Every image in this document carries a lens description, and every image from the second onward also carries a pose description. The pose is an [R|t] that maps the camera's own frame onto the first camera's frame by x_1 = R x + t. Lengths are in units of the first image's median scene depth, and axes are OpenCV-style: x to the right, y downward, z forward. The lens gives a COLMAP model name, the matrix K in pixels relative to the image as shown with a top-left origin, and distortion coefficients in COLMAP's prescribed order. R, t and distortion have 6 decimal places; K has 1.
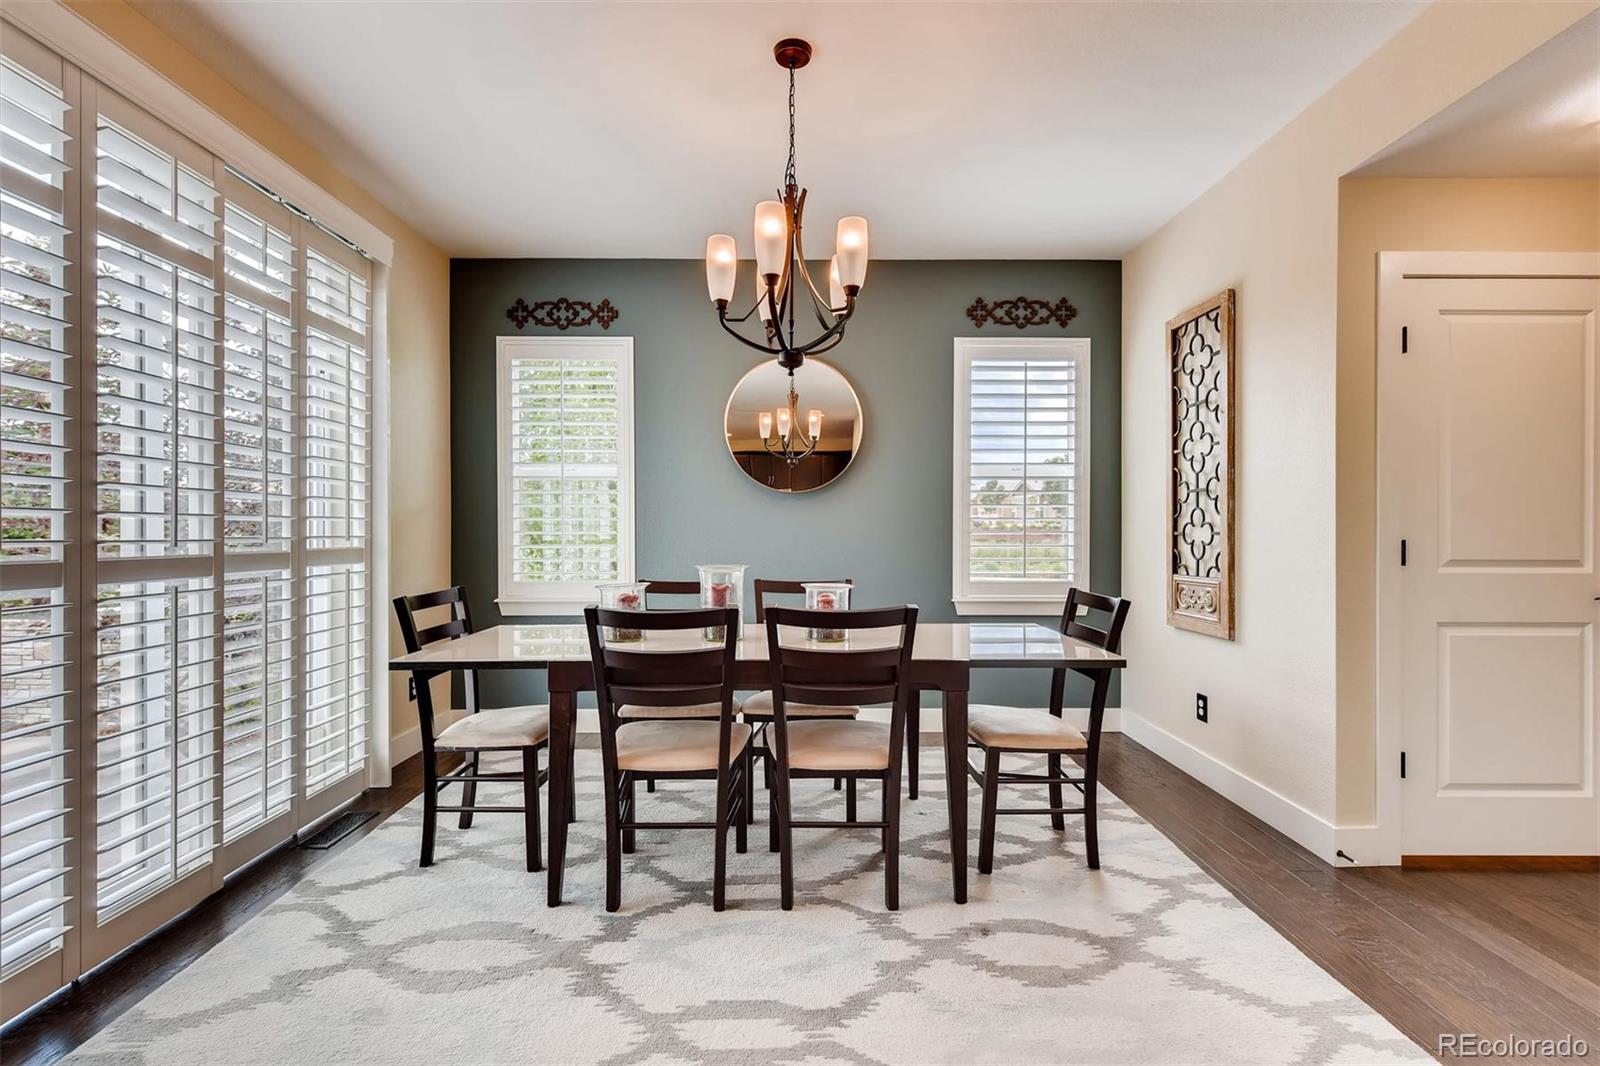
lens RADIAL K [[723.0, 0, 799.6], [0, 723.0, 534.2], [0, 0, 1]] dist [0.003910, 0.000073]
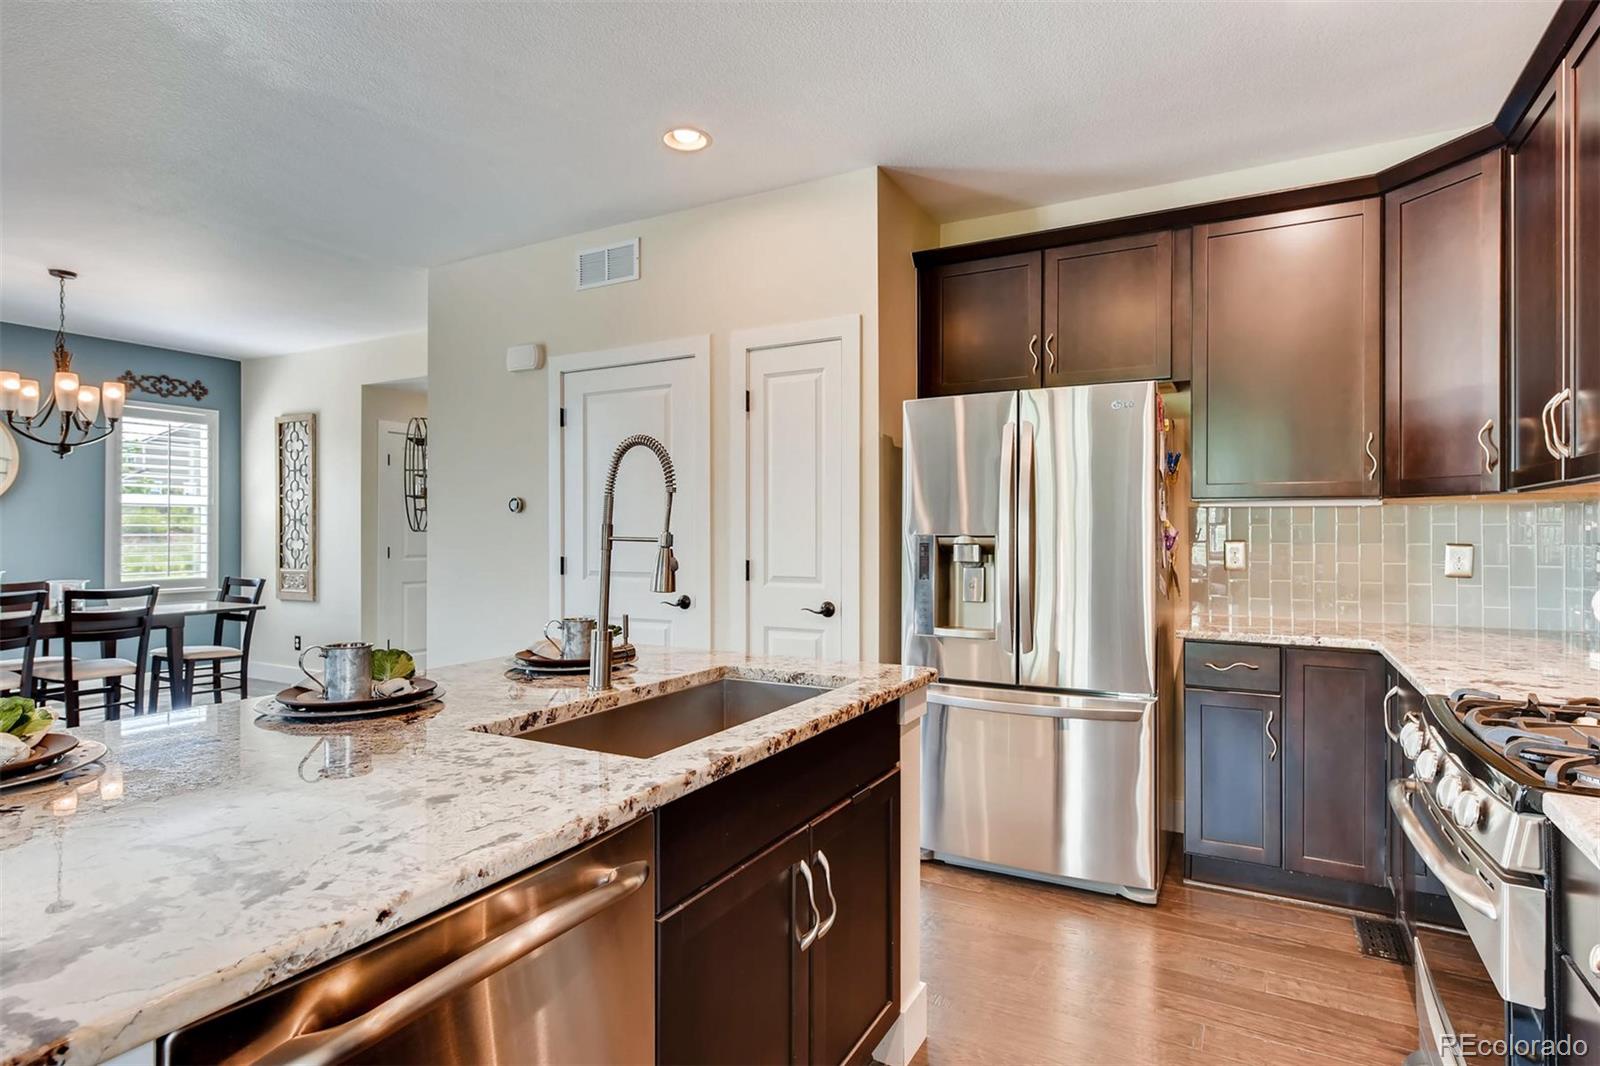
lens RADIAL K [[858.6, 0, 798.2], [0, 858.6, 532.5], [0, 0, 1]] dist [0.003954, 0.001092]
pose [[0.482065, 0.000720, 0.876135, -0.683180], [0.000344, 0.999999, -0.001011, -0.026331], [-0.876136, 0.000789, 0.482064, -1.065937]]
